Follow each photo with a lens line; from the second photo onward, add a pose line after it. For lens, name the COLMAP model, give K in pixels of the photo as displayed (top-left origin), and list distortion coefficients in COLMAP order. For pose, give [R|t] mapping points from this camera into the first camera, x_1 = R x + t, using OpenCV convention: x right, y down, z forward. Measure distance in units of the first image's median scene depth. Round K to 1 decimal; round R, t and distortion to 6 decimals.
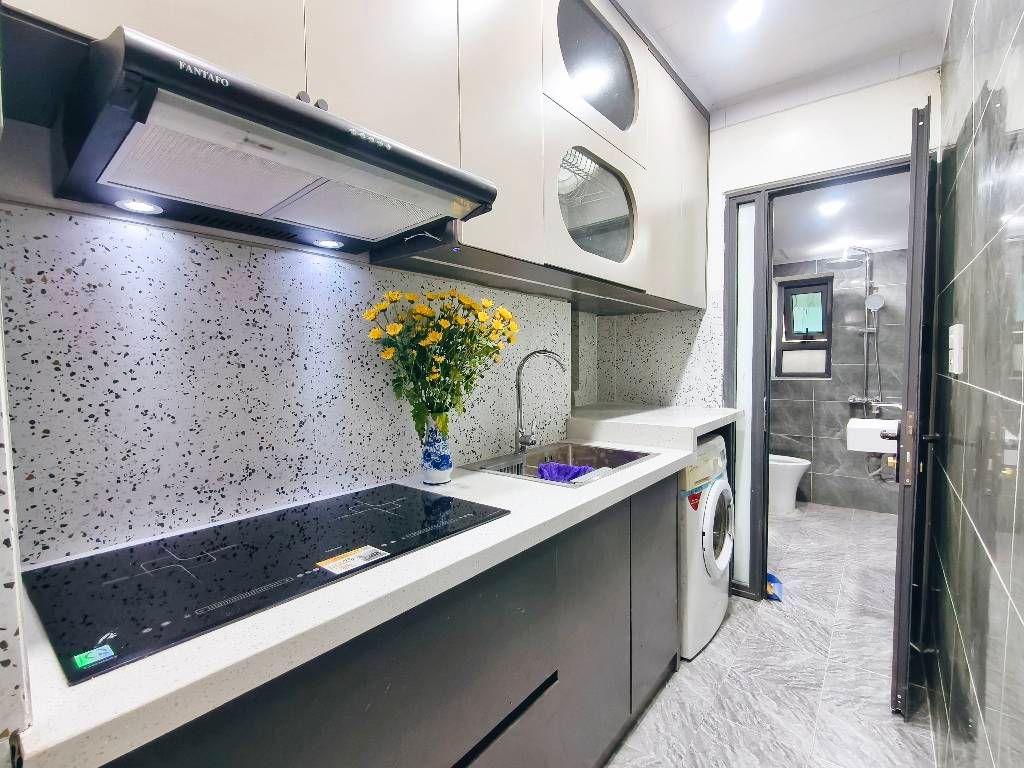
lens RADIAL K [[469.5, 0, 520.3], [0, 469.5, 385.1], [0, 0, 1]] dist [-0.000051, -0.002636]
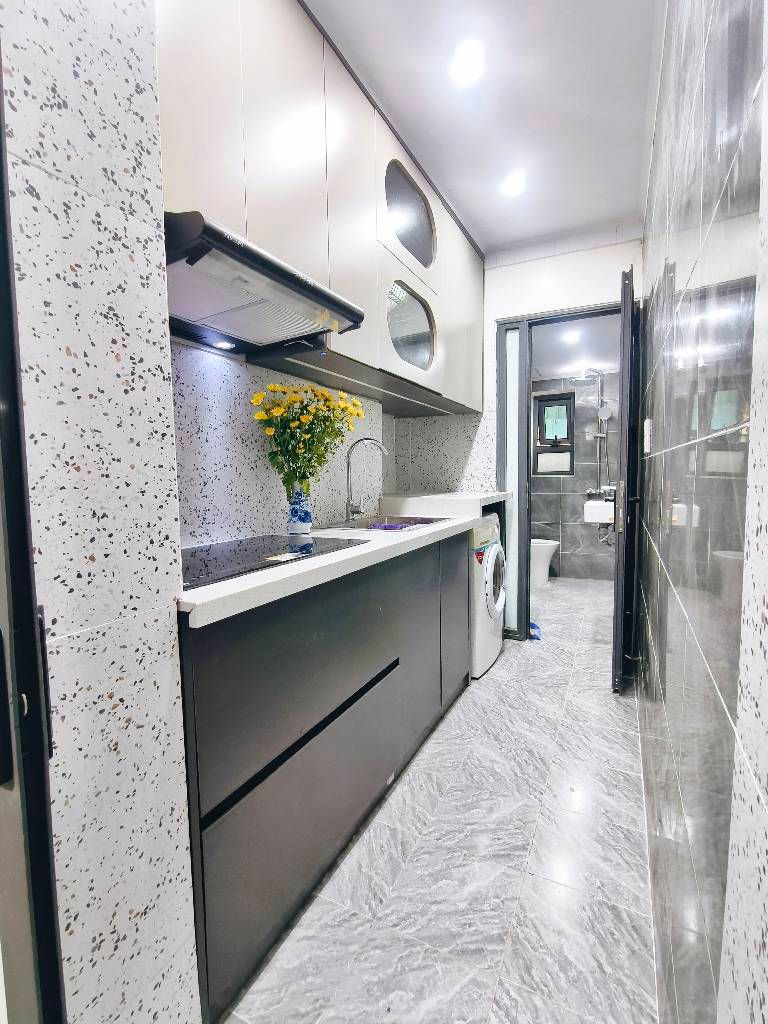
lens RADIAL K [[469.5, 0, 390.8], [0, 469.5, 508.8], [0, 0, 1]] dist [-0.000051, -0.002636]
pose [[0.977775, -0.020856, 0.208615, -0.142957], [0.016258, 0.999586, 0.023728, 0.078079], [-0.209024, -0.019809, 0.977710, -0.227475]]
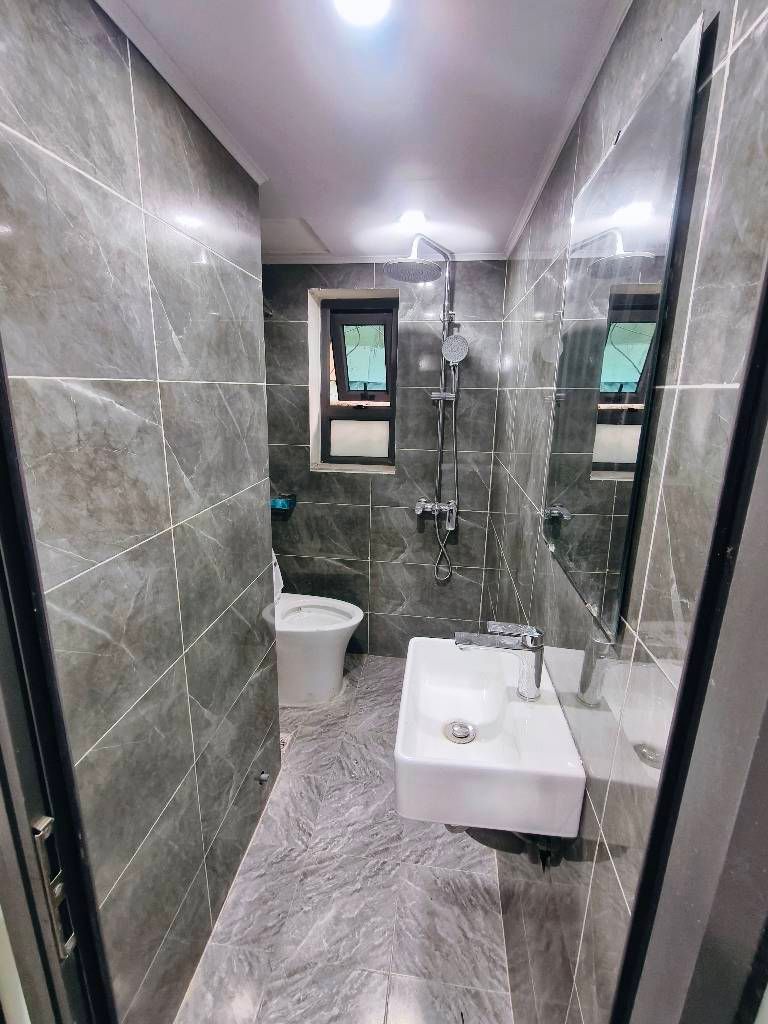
lens RADIAL K [[469.5, 0, 378.3], [0, 469.5, 509.2], [0, 0, 1]] dist [-0.000051, -0.002636]
pose [[0.868982, -0.102916, 0.484023, 0.715827], [-0.000367, 0.977999, 0.208607, -0.203795], [-0.494843, -0.181454, 0.849826, 0.998997]]
